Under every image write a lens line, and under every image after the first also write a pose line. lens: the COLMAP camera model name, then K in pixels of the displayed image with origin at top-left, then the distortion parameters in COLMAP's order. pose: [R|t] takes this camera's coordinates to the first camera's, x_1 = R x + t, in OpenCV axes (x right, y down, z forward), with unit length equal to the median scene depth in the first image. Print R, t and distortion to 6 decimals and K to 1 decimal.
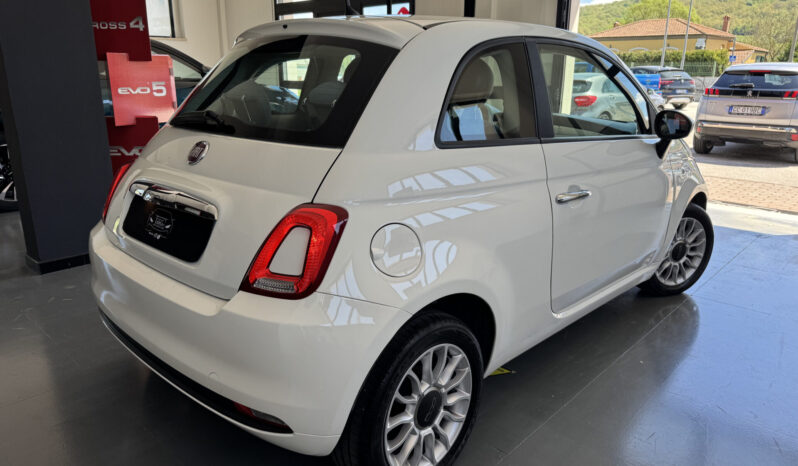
lens RADIAL K [[544.3, 0, 387.9], [0, 544.3, 238.0], [0, 0, 1]] dist [0.073730, -0.090611]
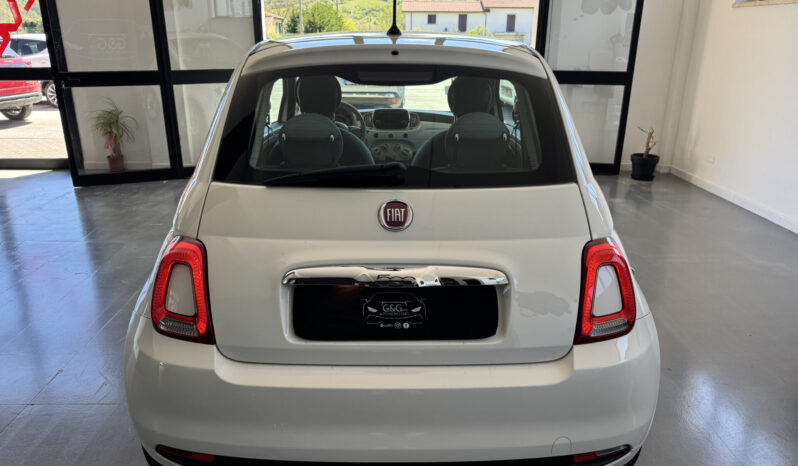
lens RADIAL K [[561.7, 0, 399.0], [0, 561.7, 233.0], [0, 0, 1]] dist [0.071758, -0.130635]
pose [[0.697254, -0.221335, 0.681797, -0.178898], [0.188590, 0.974270, 0.123416, -0.044300], [-0.691571, 0.042528, 0.721055, 0.078109]]
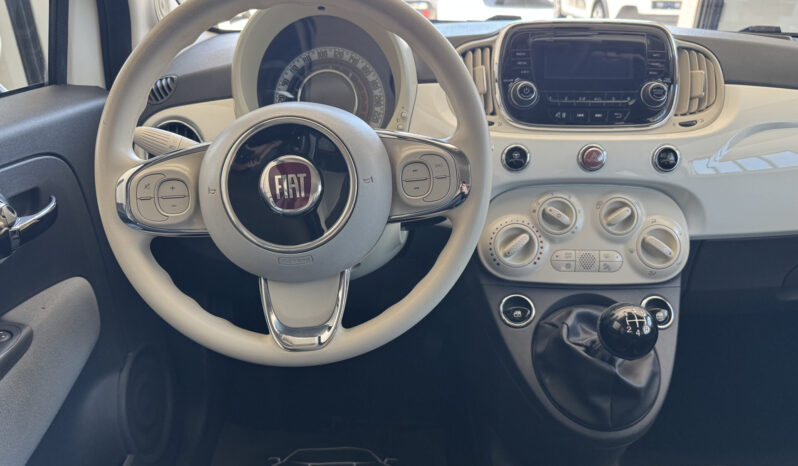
lens RADIAL K [[561.7, 0, 399.0], [0, 561.7, 233.0], [0, 0, 1]] dist [0.071758, -0.130635]
pose [[0.720442, -0.312828, 0.618953, 0.009890], [0.192012, 0.947572, 0.255420, -0.075499], [-0.666405, -0.065169, 0.742737, 0.298758]]
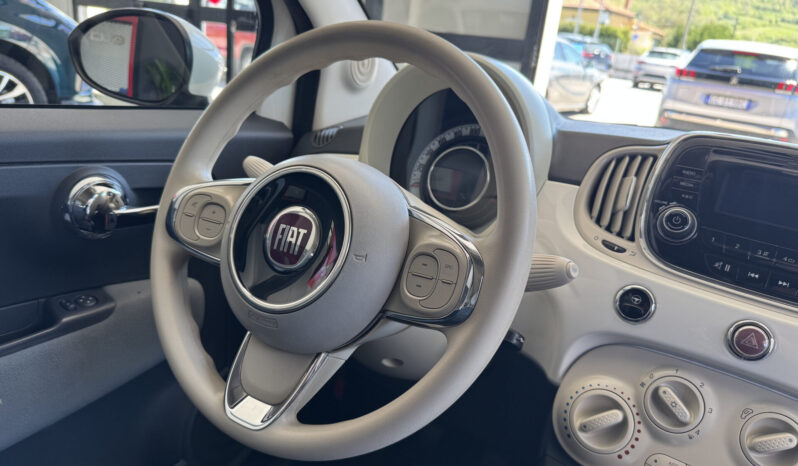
lens RADIAL K [[561.7, 0, 399.0], [0, 561.7, 233.0], [0, 0, 1]] dist [0.071758, -0.130635]
pose [[0.977772, 0.033197, 0.207027, 0.035677], [-0.046574, 0.997107, 0.060076, -0.071960], [-0.204434, -0.068382, 0.976489, 0.296727]]
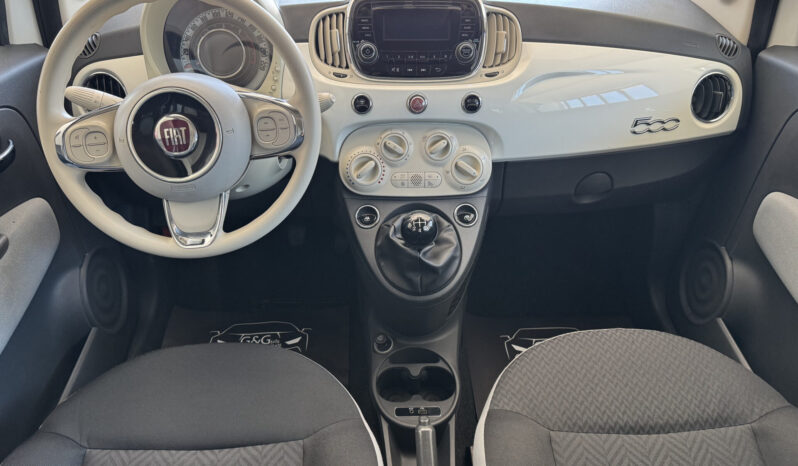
lens RADIAL K [[544.3, 0, 387.9], [0, 544.3, 238.0], [0, 0, 1]] dist [0.073730, -0.090611]
pose [[0.692903, -0.435603, 0.574575, 0.007634], [0.199631, 0.881627, 0.427646, -0.082129], [-0.692844, -0.181614, 0.697841, 0.270667]]
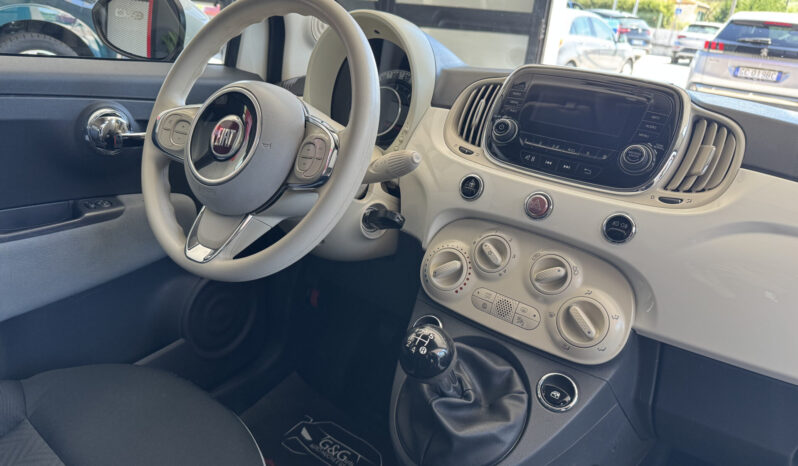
lens RADIAL K [[555.1, 0, 399.0], [0, 555.1, 233.0], [0, 0, 1]] dist [0.074628, -0.101381]
pose [[0.988954, 0.030722, 0.145006, 0.048071], [-0.045201, 0.994195, 0.097639, -0.064137], [-0.141165, -0.103115, 0.984601, 0.272335]]
